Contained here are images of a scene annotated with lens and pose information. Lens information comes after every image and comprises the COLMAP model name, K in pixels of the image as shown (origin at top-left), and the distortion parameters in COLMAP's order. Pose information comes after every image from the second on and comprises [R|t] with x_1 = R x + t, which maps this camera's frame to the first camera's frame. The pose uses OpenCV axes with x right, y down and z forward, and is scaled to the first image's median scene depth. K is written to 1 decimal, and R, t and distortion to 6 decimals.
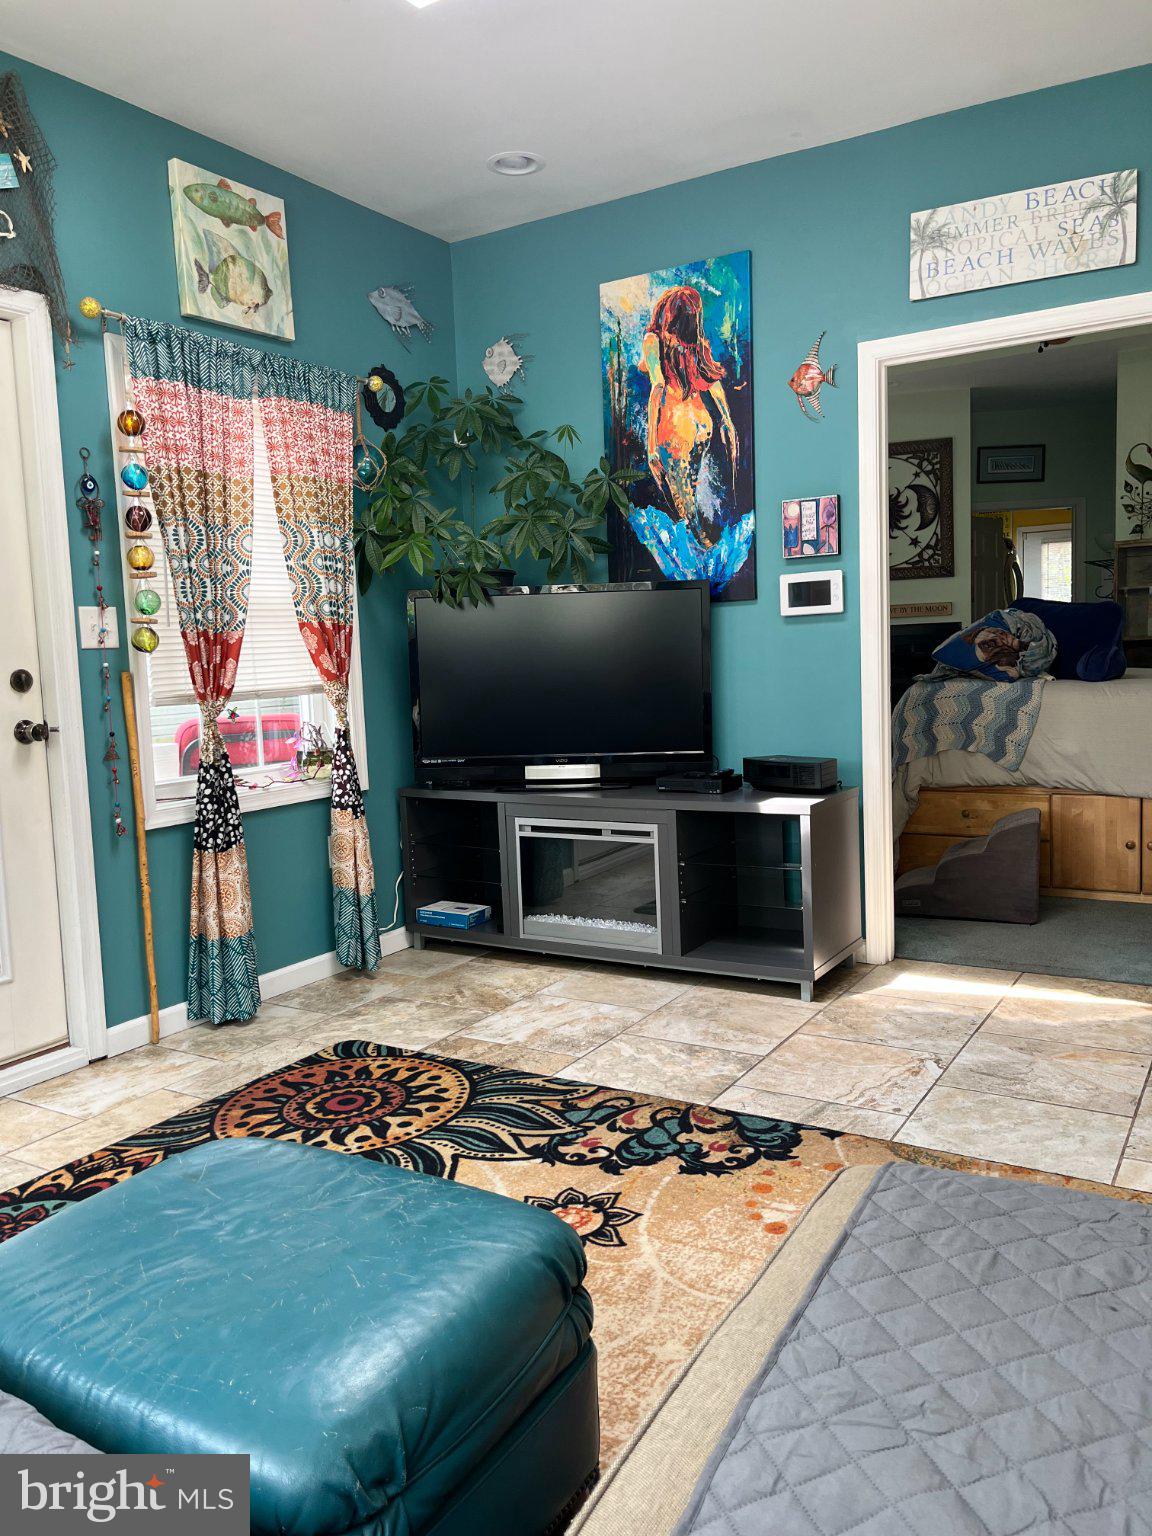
lens RADIAL K [[1160.8, 0, 560.0], [0, 1160.8, 762.5], [0, 0, 1]] dist [0.064858, -0.097572]
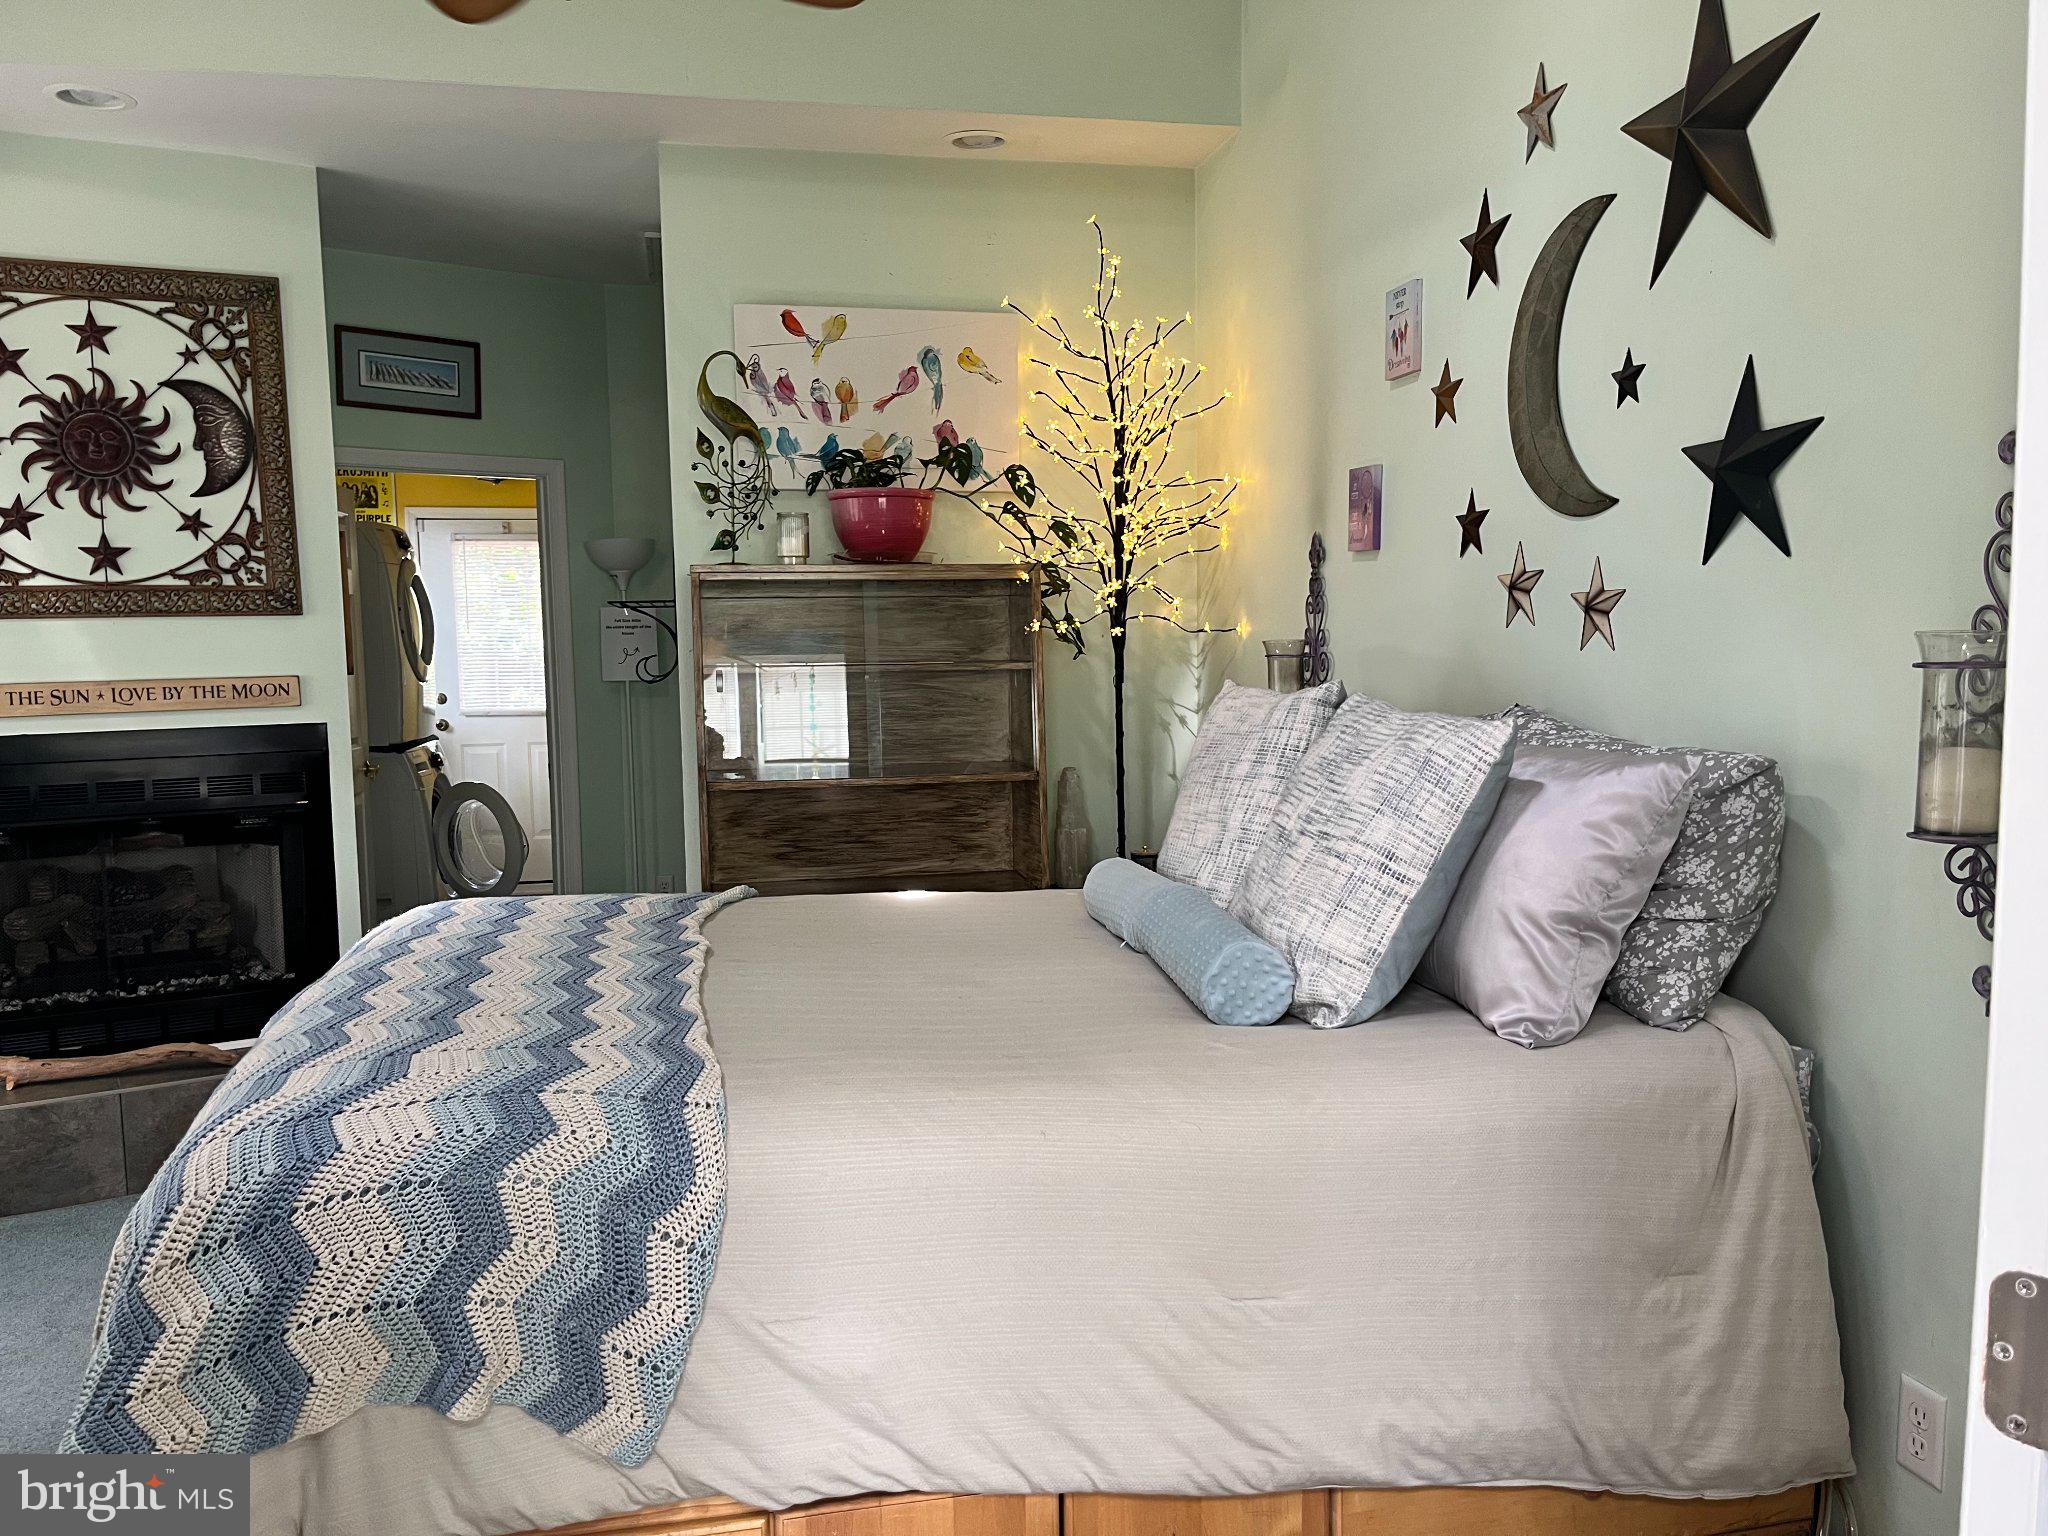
lens RADIAL K [[1547.7, 0, 1023.9], [0, 1547.7, 784.5], [0, 0, 1]] dist [0.064858, -0.097572]
pose [[0.717695, -0.037680, 0.695337, 0.133388], [0.053215, 0.998583, -0.000813, -0.084966], [-0.694321, 0.037587, 0.718683, 0.426243]]
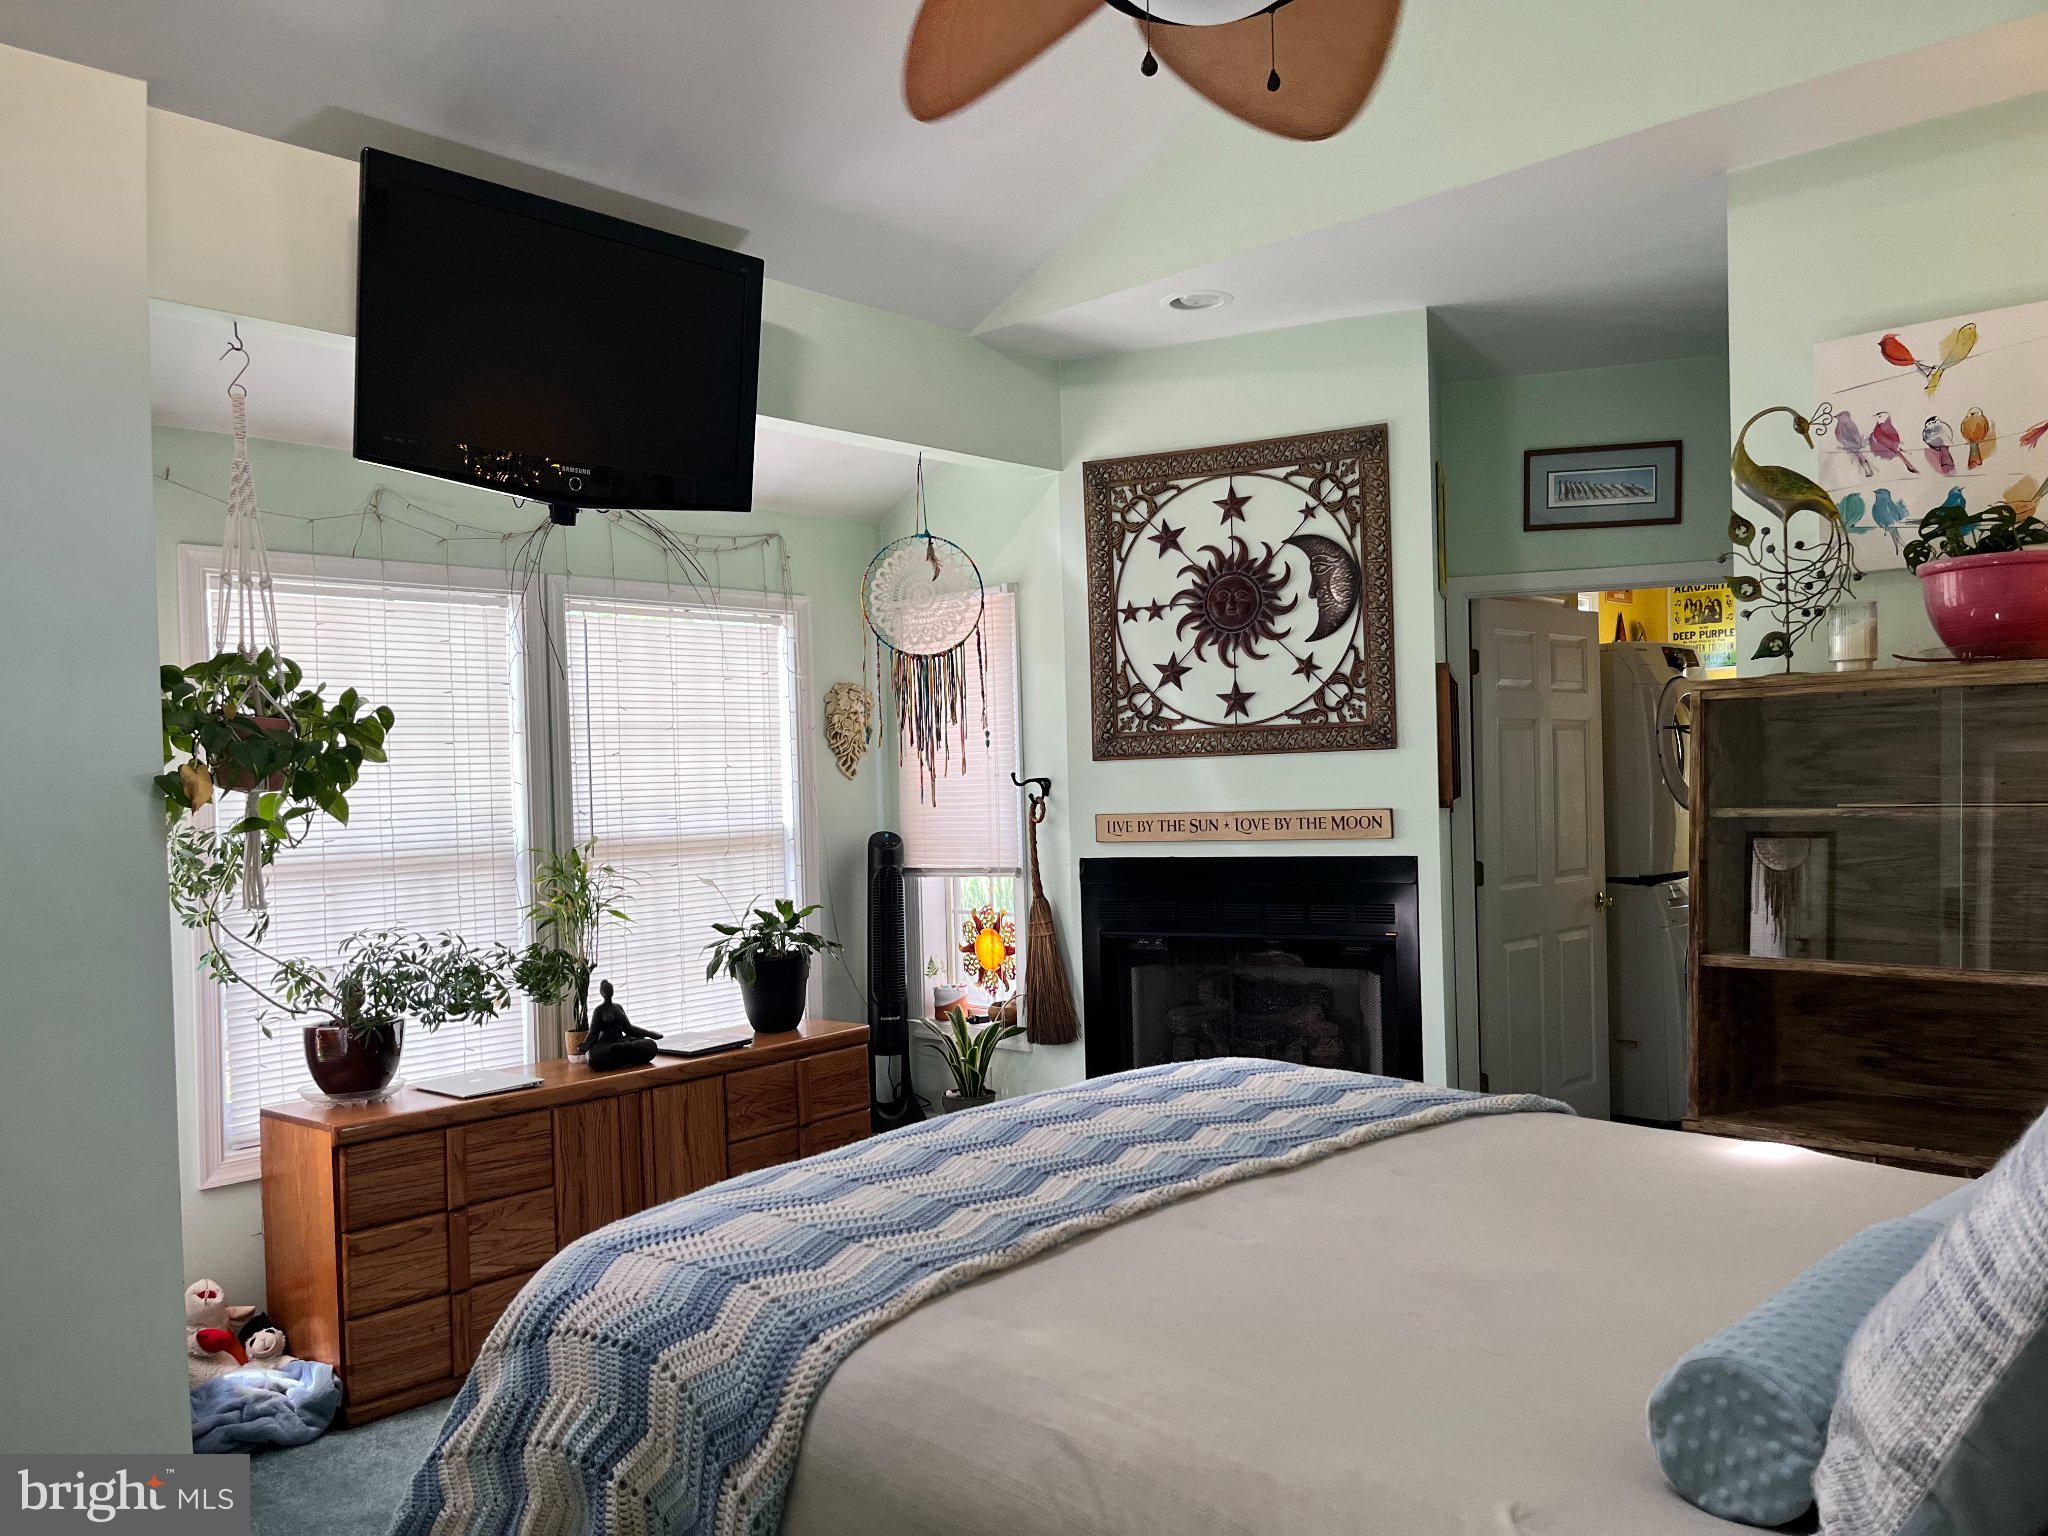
lens RADIAL K [[1547.7, 0, 1007.7], [0, 1547.7, 786.5], [0, 0, 1]] dist [0.064858, -0.097572]
pose [[0.980044, 0.014703, -0.198237, 0.311766], [-0.031493, 0.996150, -0.081811, -0.095786], [0.196271, 0.086421, 0.976734, 0.430848]]
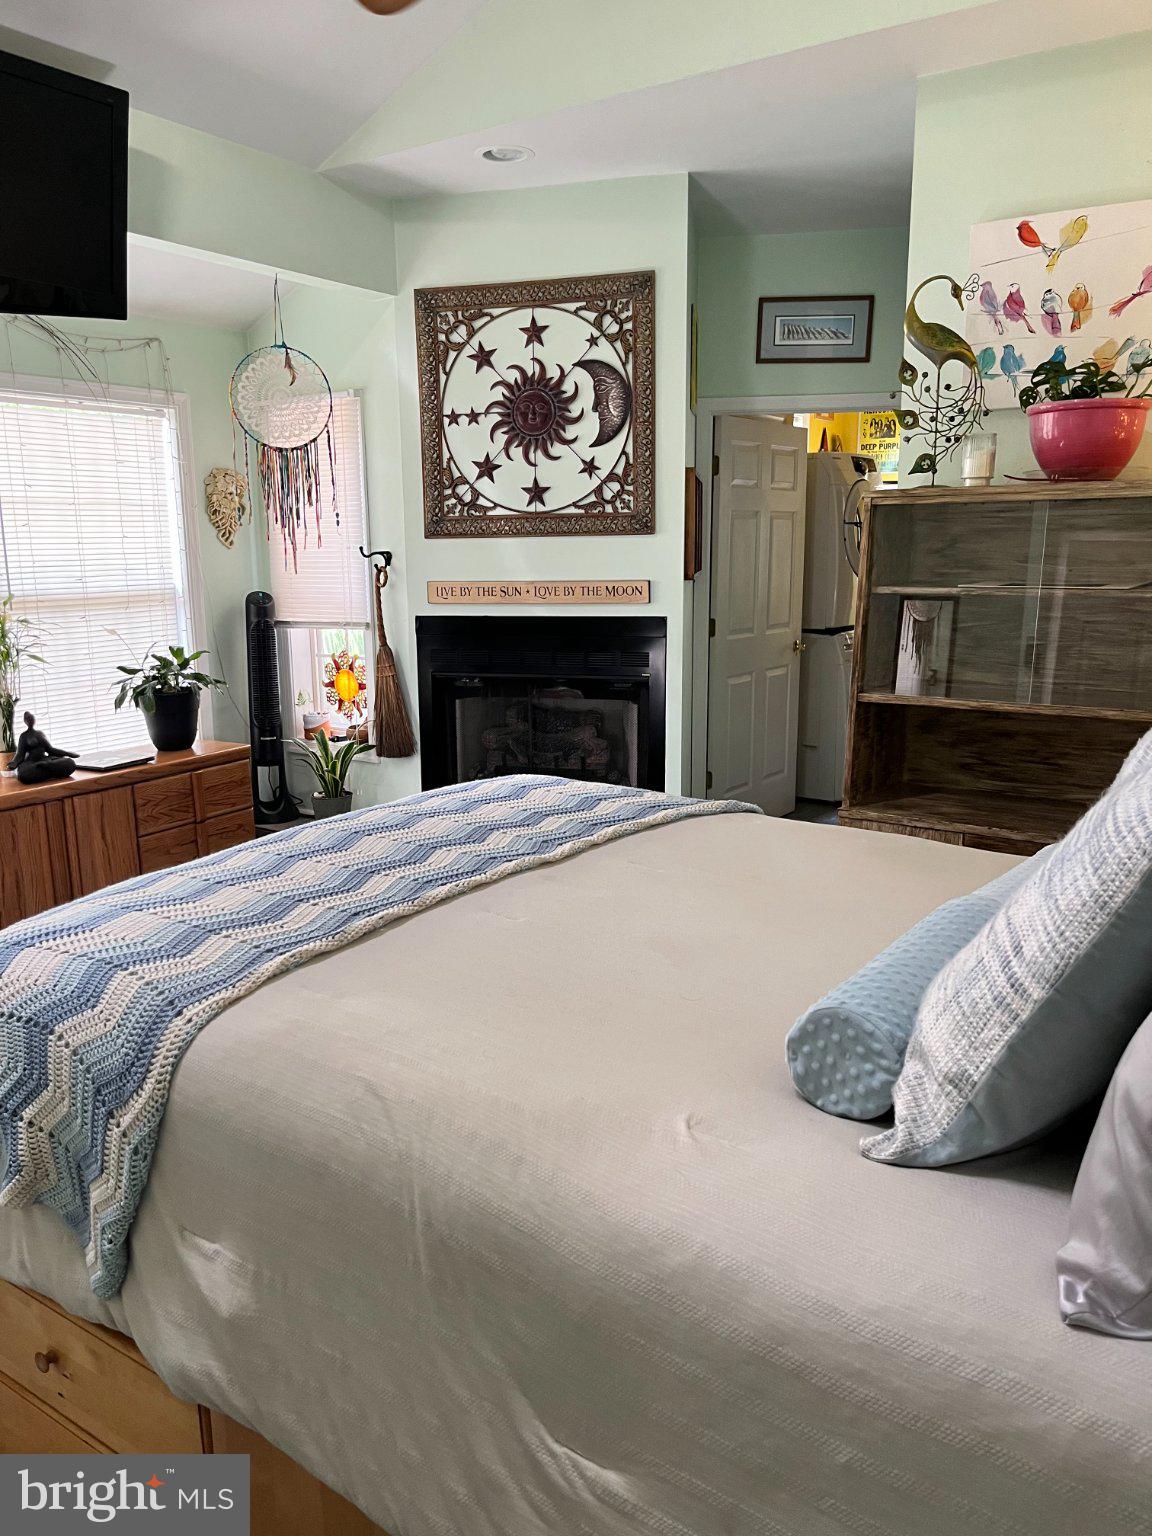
lens RADIAL K [[1160.8, 0, 565.1], [0, 1160.8, 767.8], [0, 0, 1]] dist [0.064858, -0.097572]
pose [[0.998809, 0.036745, -0.032089, 0.317146], [-0.033425, 0.994577, 0.098490, -0.102089], [0.035534, -0.097300, 0.994621, 0.440976]]
